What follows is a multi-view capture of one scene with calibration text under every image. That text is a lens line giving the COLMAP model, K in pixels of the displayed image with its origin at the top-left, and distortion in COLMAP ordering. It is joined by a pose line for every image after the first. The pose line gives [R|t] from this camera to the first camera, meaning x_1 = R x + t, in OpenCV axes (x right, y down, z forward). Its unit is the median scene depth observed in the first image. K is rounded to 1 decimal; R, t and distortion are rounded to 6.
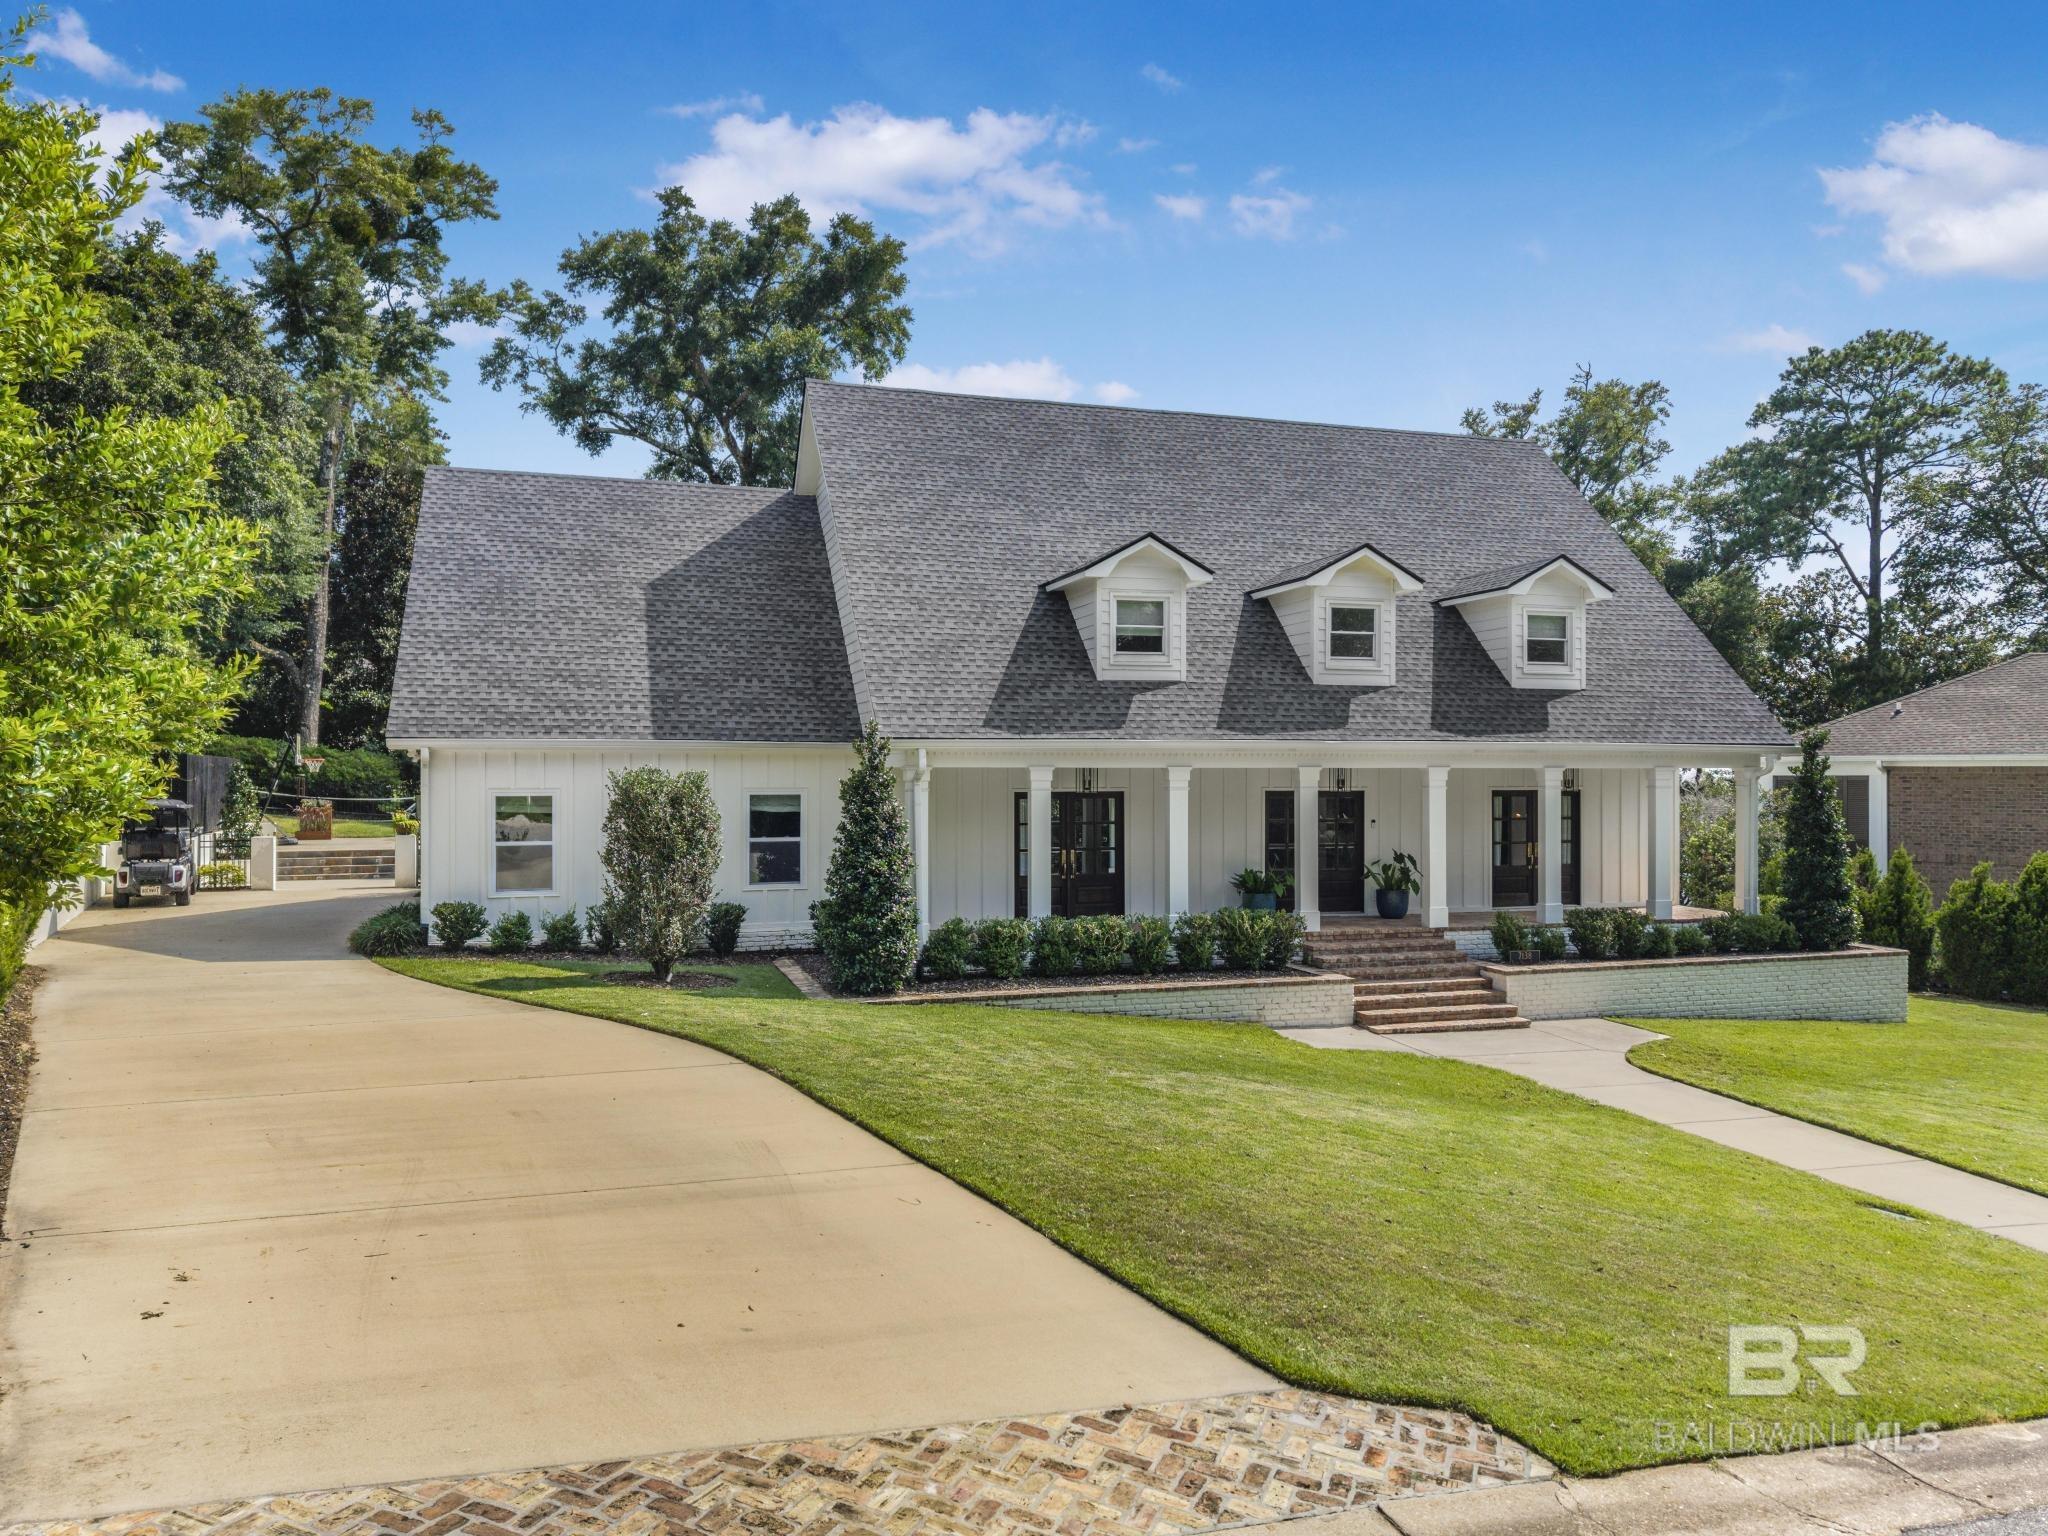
lens RADIAL K [[1397.5, 0, 1024.0], [0, 1397.5, 768.0], [0, 0, 1]] dist [0.035939, -0.030401]
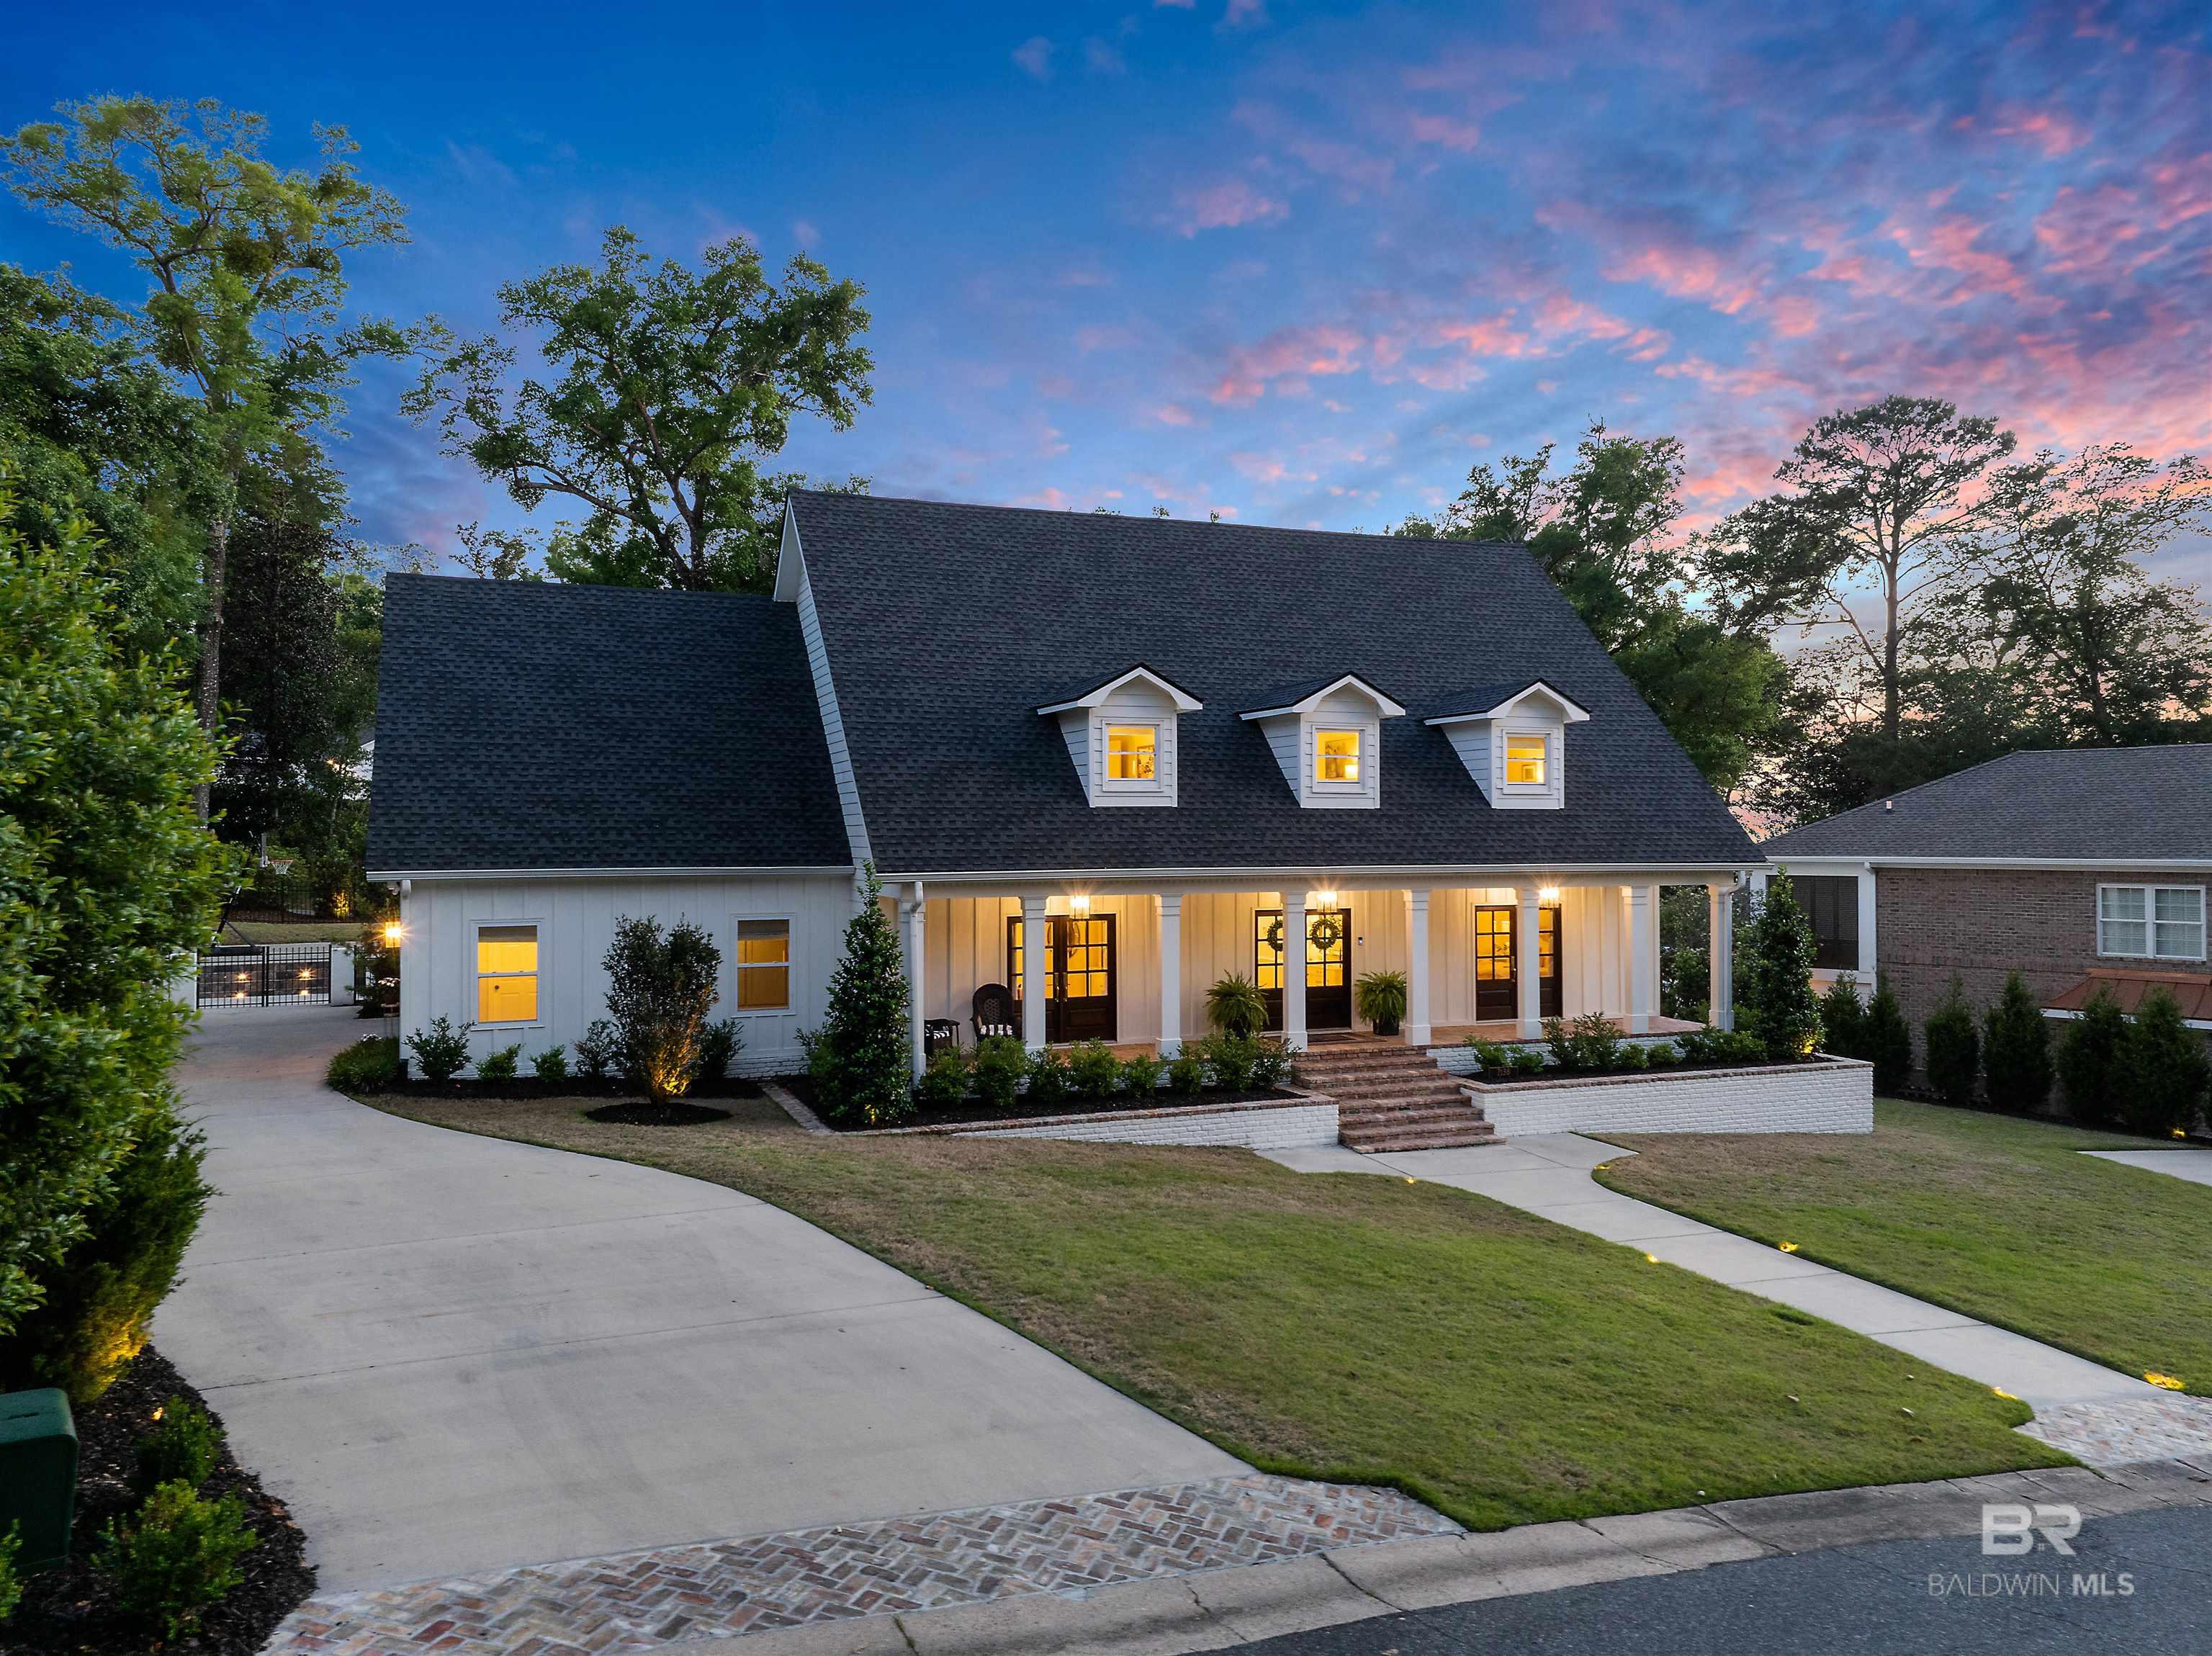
lens RADIAL K [[1581.4, 0, 1106.0], [0, 1581.4, 828.0], [0, 0, 1]] dist [0.063110, 0.002143]
pose [[0.997417, -0.003168, 0.071759, -0.016148], [0.003072, 0.999994, 0.001441, -0.044375], [-0.071763, -0.001217, 0.997421, -0.131751]]
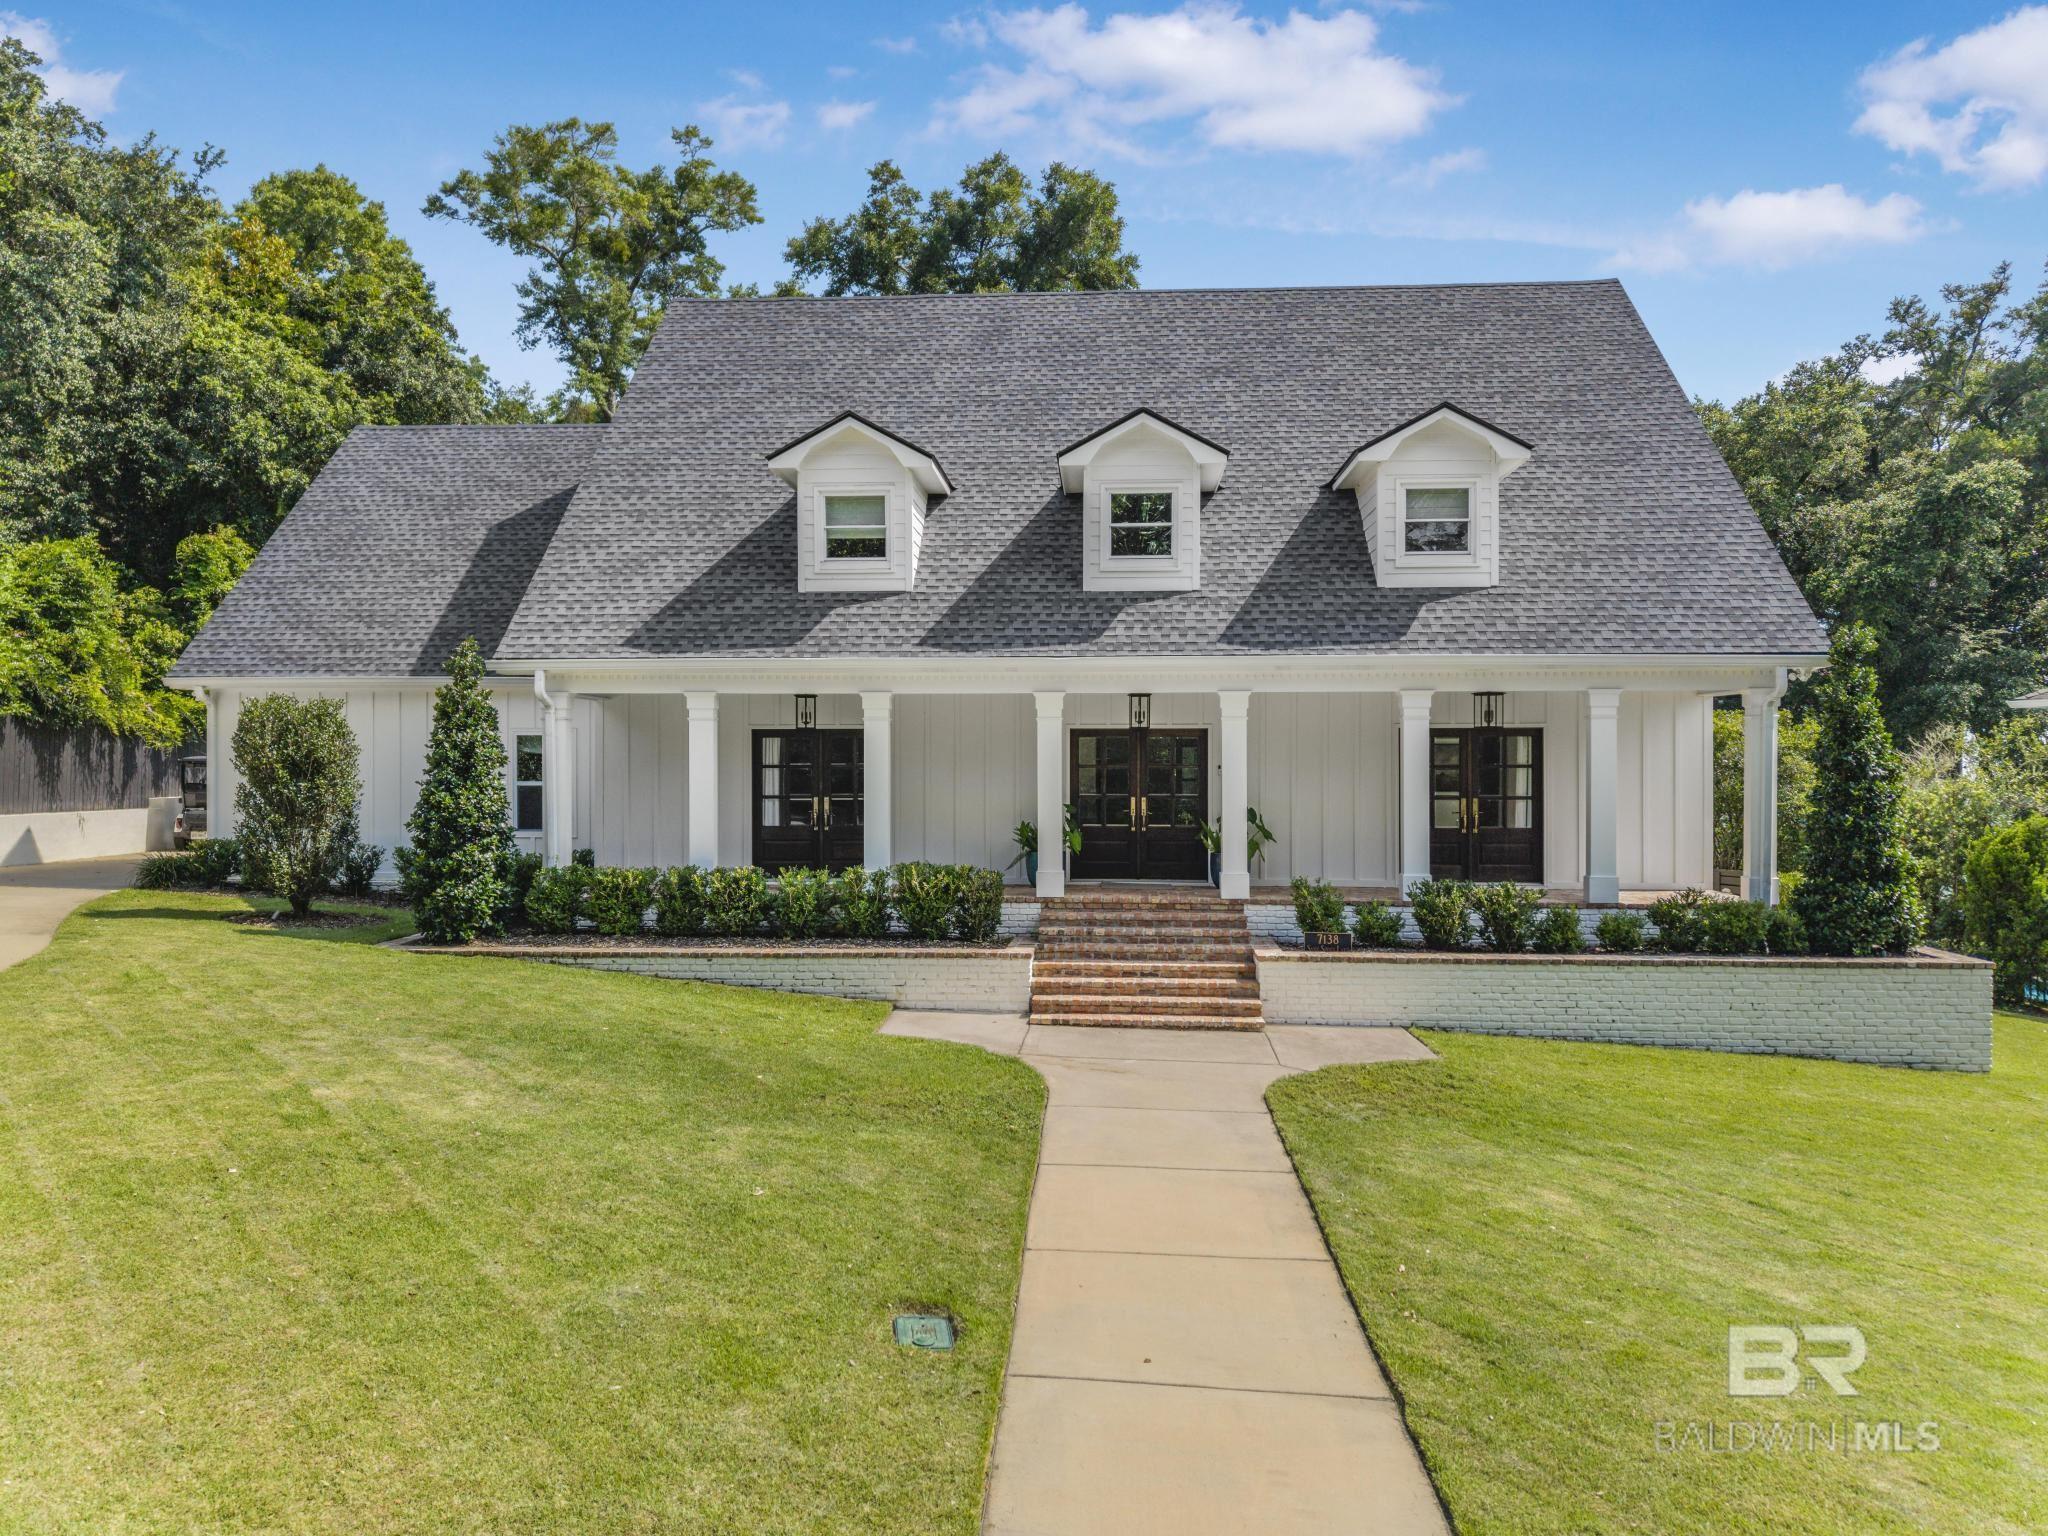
lens RADIAL K [[1373.3, 0, 1024.0], [0, 1373.3, 768.0], [0, 0, 1]] dist [0.062721, -0.072019]
pose [[0.933718, -0.001380, -0.358007, 0.427647], [0.003031, 0.999987, 0.004049, 0.035634], [0.357997, -0.004865, 0.933710, 0.233167]]
